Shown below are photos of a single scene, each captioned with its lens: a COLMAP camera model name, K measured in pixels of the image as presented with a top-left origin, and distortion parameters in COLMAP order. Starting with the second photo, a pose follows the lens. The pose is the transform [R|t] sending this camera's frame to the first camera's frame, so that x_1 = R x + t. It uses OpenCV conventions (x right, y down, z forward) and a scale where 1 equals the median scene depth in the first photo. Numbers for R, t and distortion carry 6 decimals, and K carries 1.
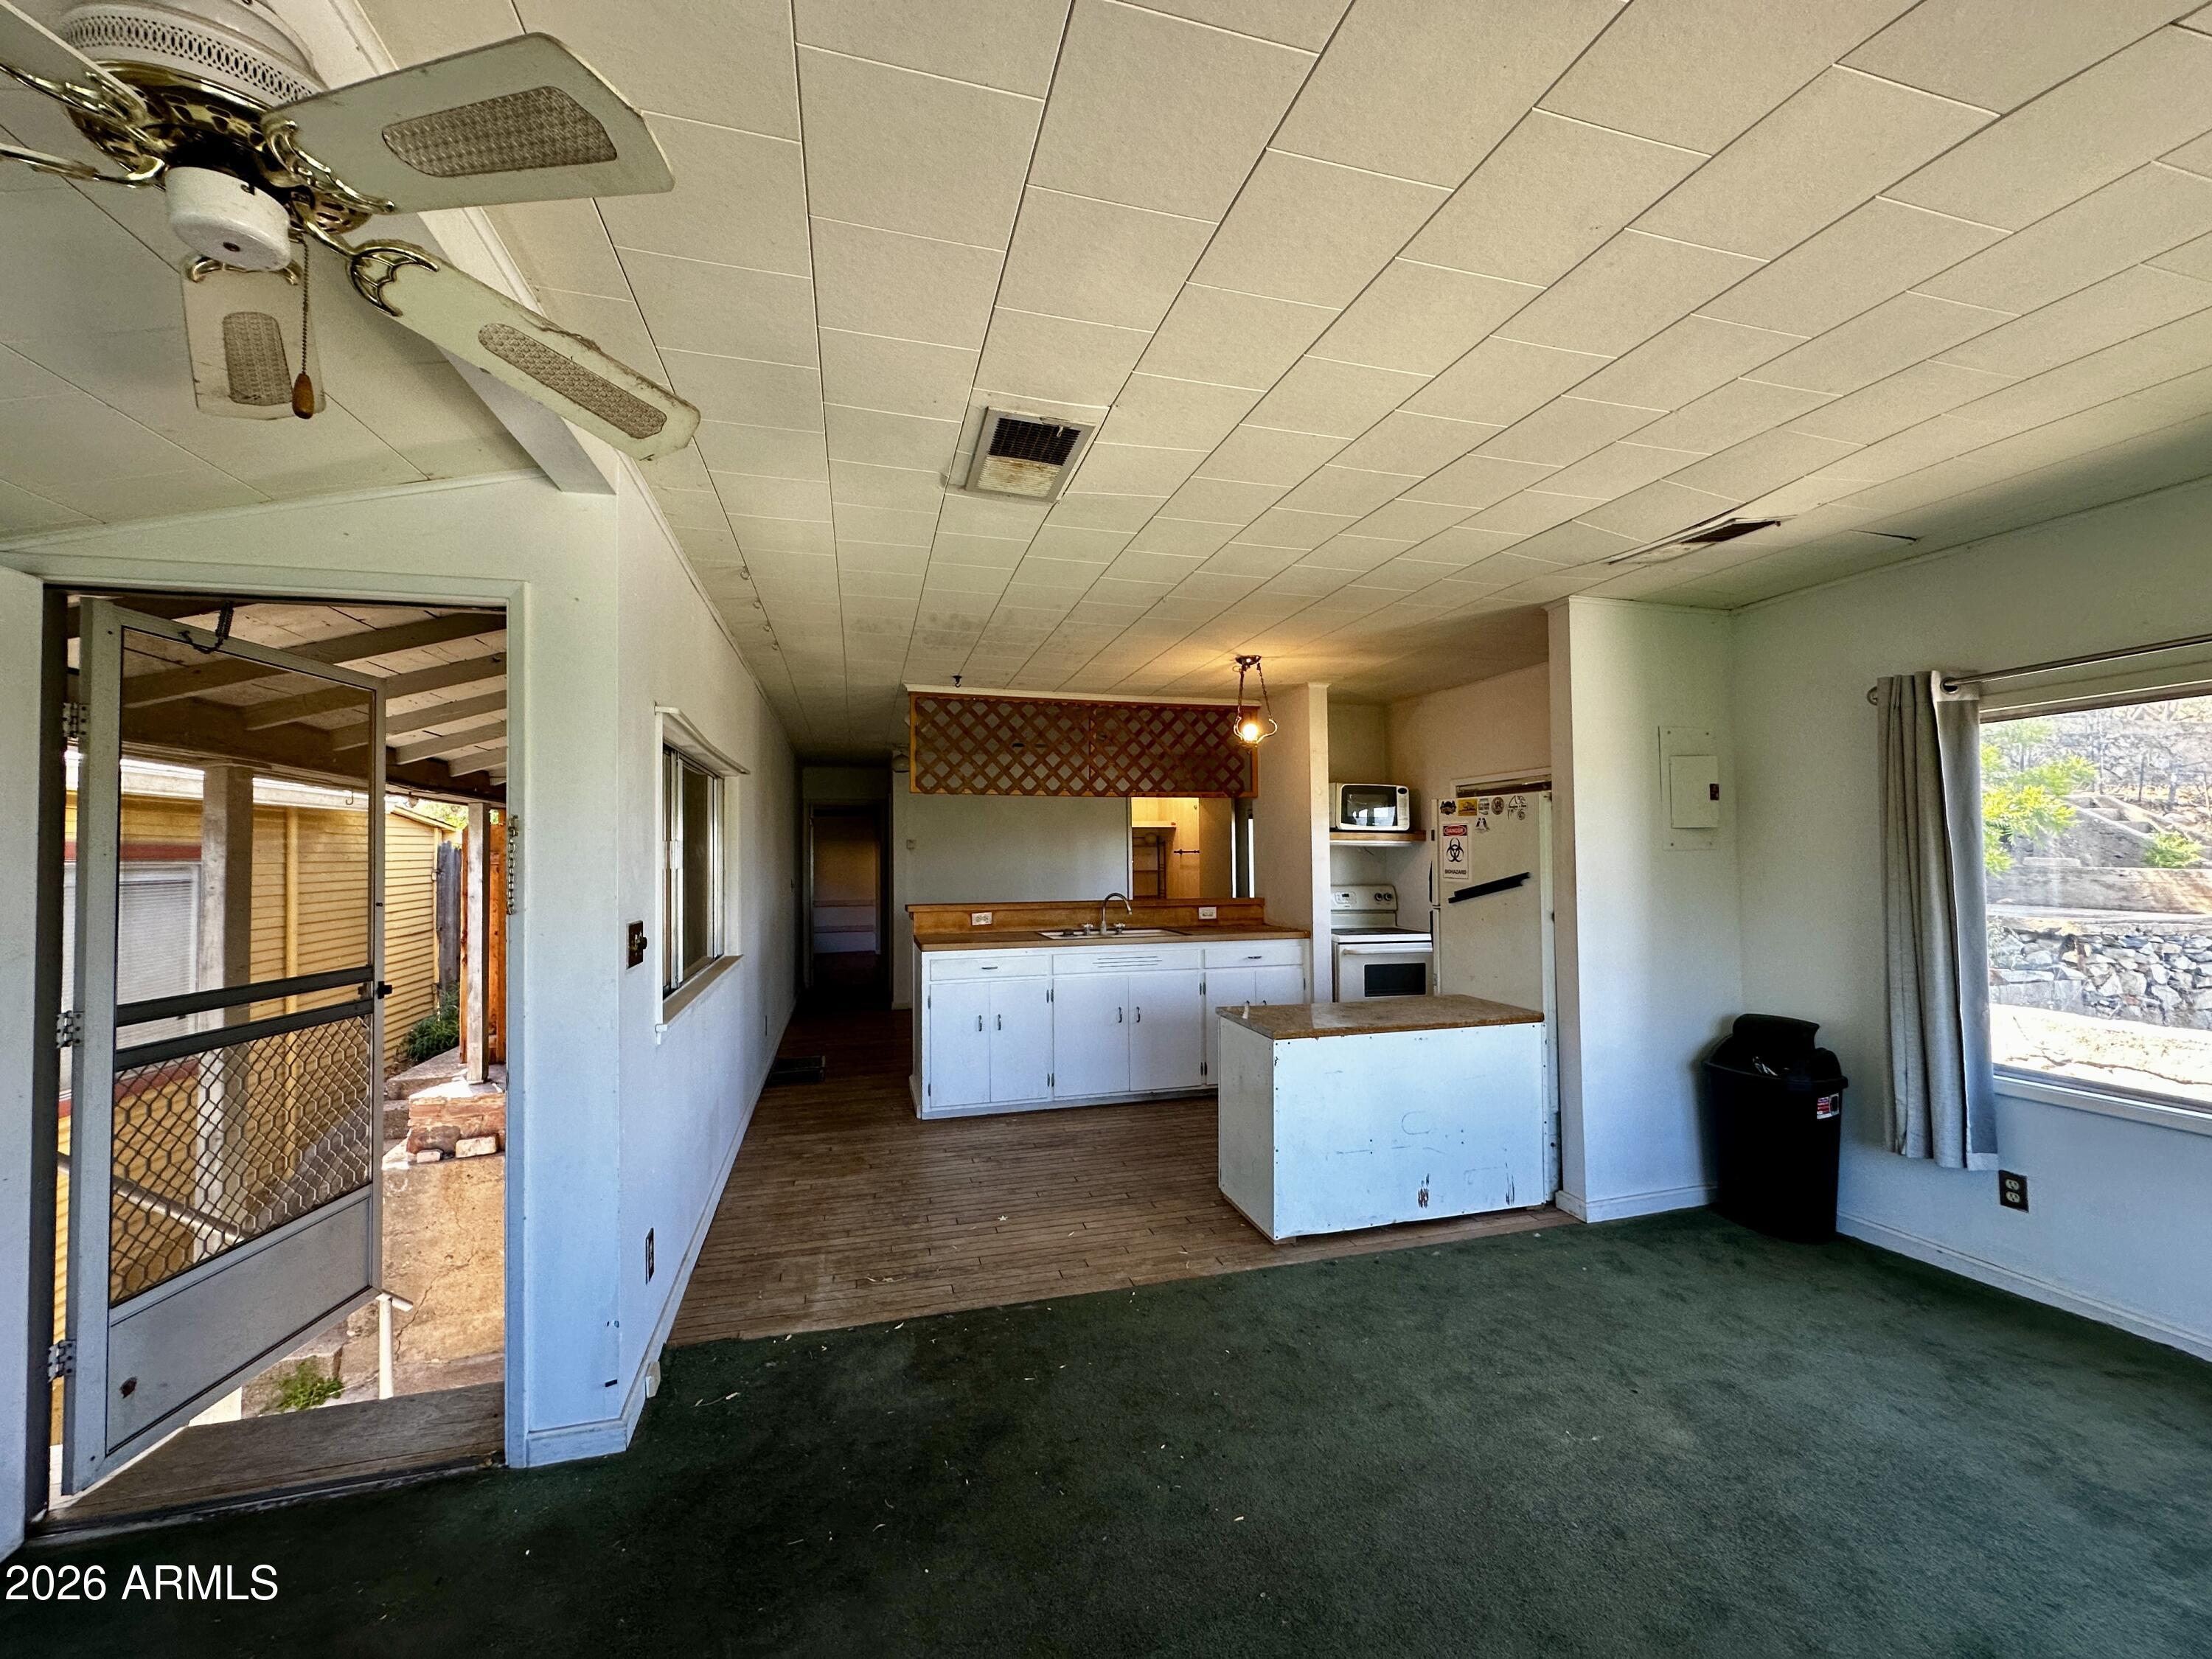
lens RADIAL K [[883.4, 0, 1088.4], [0, 883.4, 819.7], [0, 0, 1]] dist [-0.002923, -0.000029]
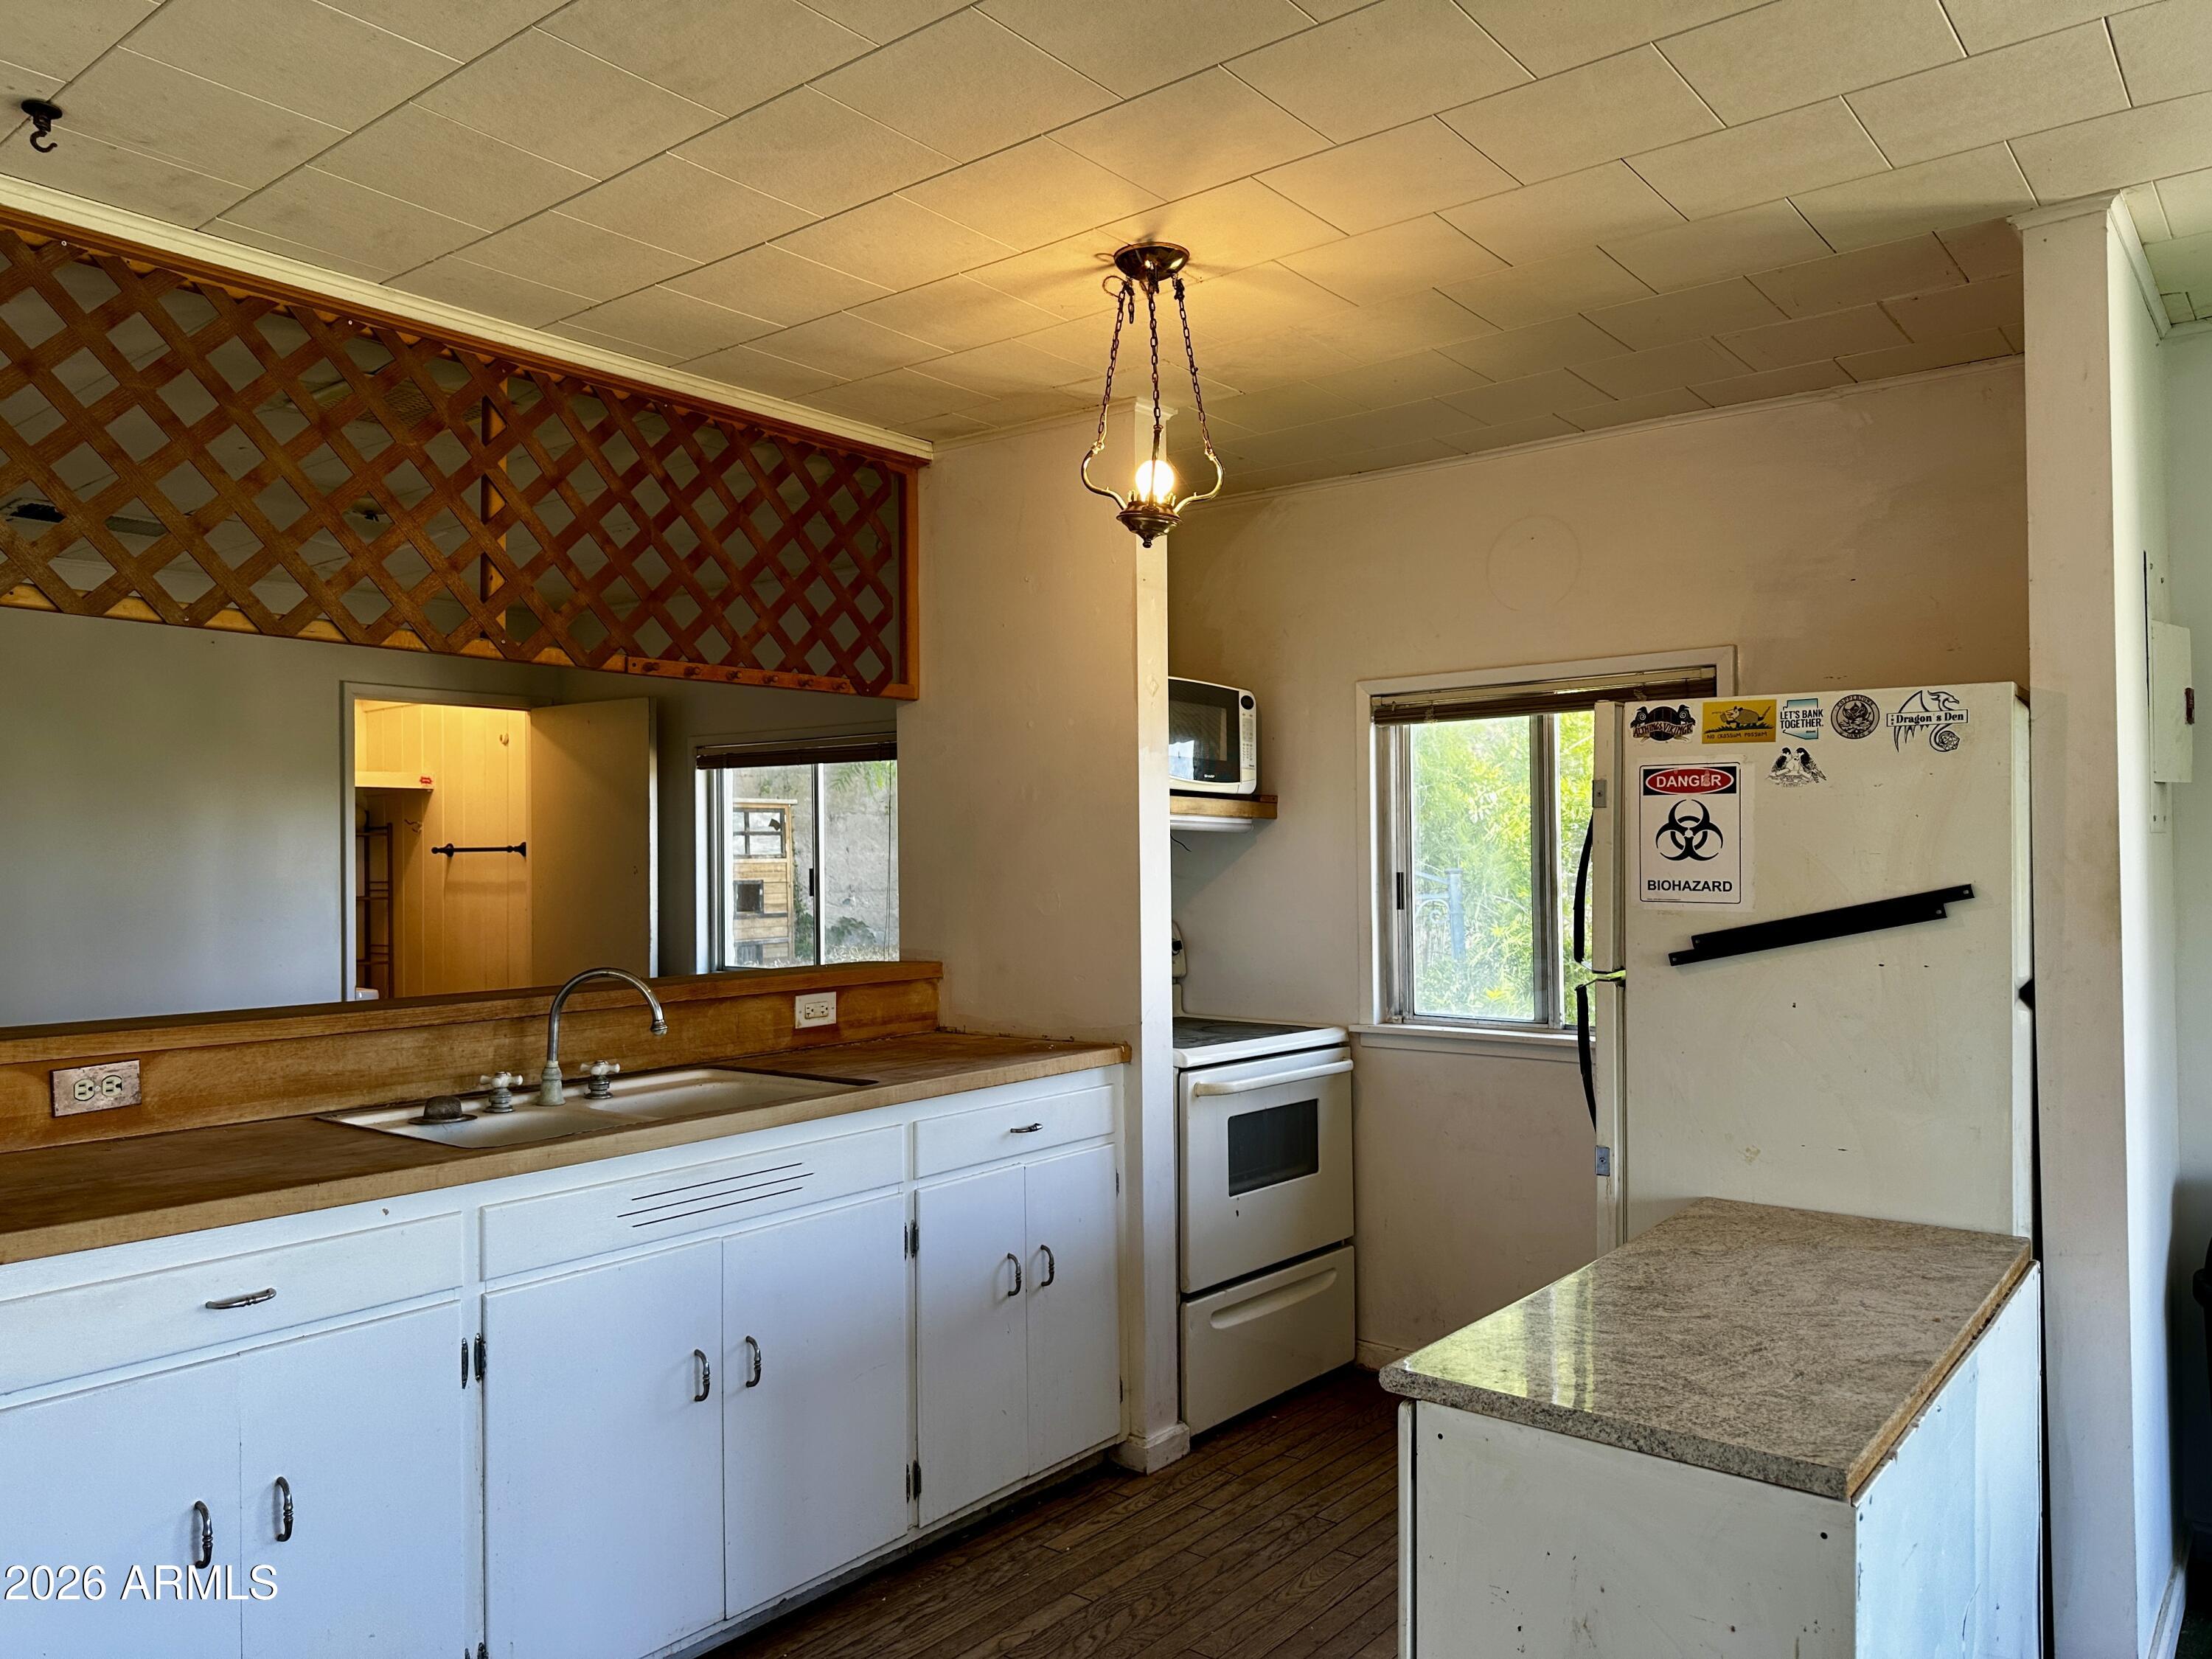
lens RADIAL K [[1566.0, 0, 1114.2], [0, 1566.0, 836.6], [0, 0, 1]] dist [0.019813, -0.017856]
pose [[0.801286, 0.006137, 0.598251, -0.162210], [-0.020654, 0.999635, 0.017409, 0.023538], [-0.597925, -0.026305, 0.801120, 0.456803]]
